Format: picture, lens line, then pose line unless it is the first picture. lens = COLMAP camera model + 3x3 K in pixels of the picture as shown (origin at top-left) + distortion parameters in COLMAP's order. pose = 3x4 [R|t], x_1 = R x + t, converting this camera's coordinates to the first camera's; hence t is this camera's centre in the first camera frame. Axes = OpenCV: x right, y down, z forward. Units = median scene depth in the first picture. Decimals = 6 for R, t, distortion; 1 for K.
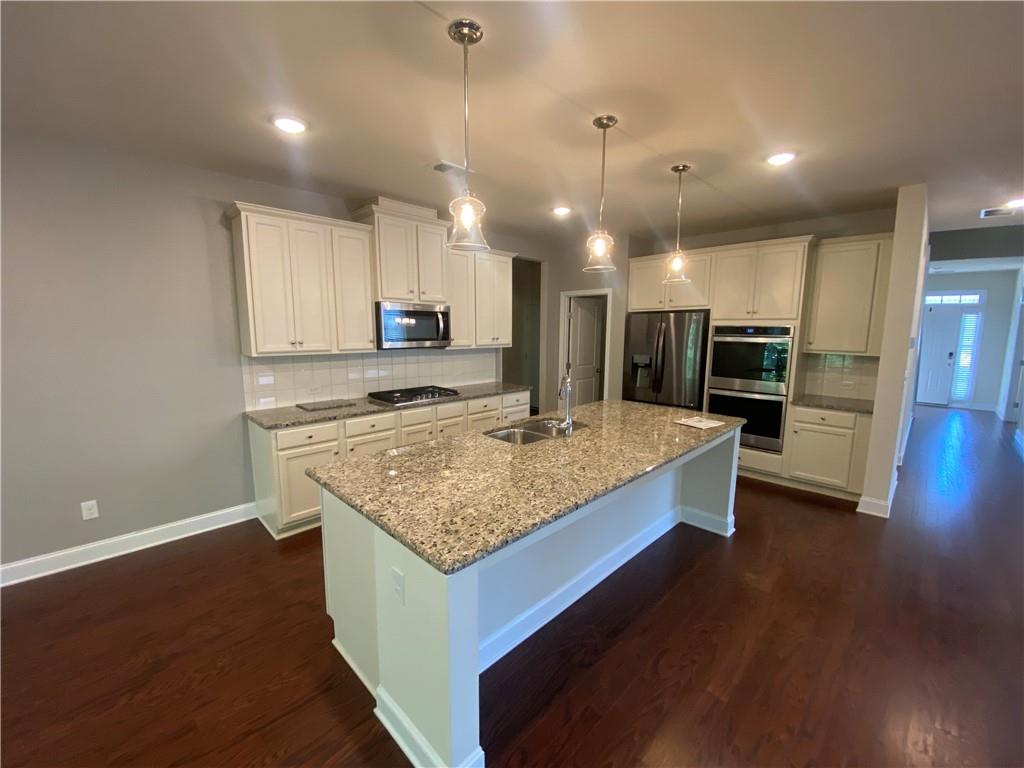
lens RADIAL K [[420.8, 0, 507.4], [0, 420.8, 385.9], [0, 0, 1]] dist [0.009868, -0.007509]
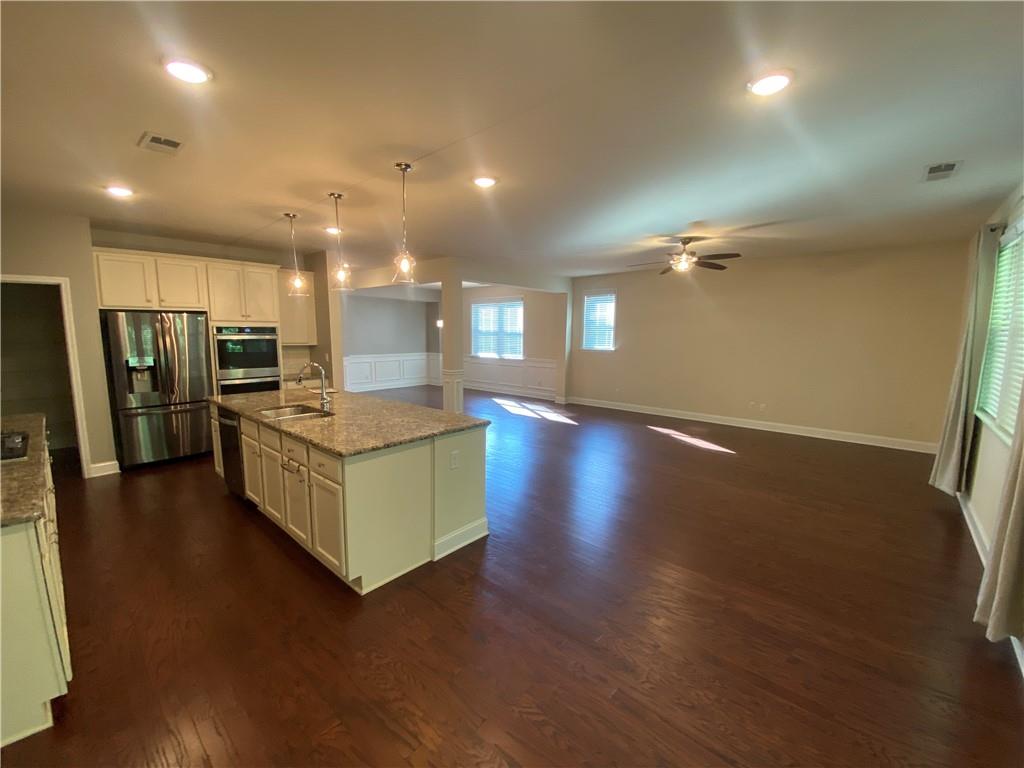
lens RADIAL K [[420.8, 0, 510.5], [0, 420.8, 387.0], [0, 0, 1]] dist [0.009868, -0.007509]
pose [[-0.067131, -0.135361, 0.988520, -0.832326], [0.131582, 0.980900, 0.143253, -0.042392], [-0.989030, 0.139688, -0.048037, 0.310833]]
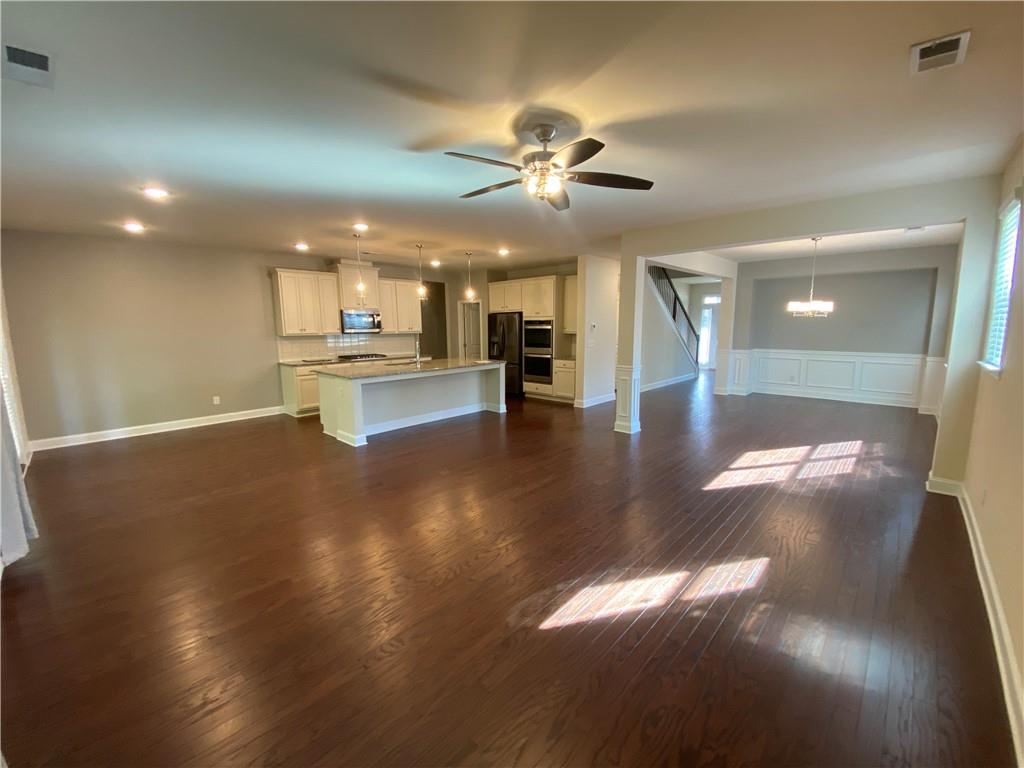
lens RADIAL K [[420.8, 0, 514.6], [0, 420.8, 388.9], [0, 0, 1]] dist [0.009868, -0.007509]
pose [[0.998846, -0.017211, 0.044846, 0.400348], [0.016581, 0.999759, 0.014368, 0.156613], [-0.045082, -0.013608, 0.998891, -1.005191]]
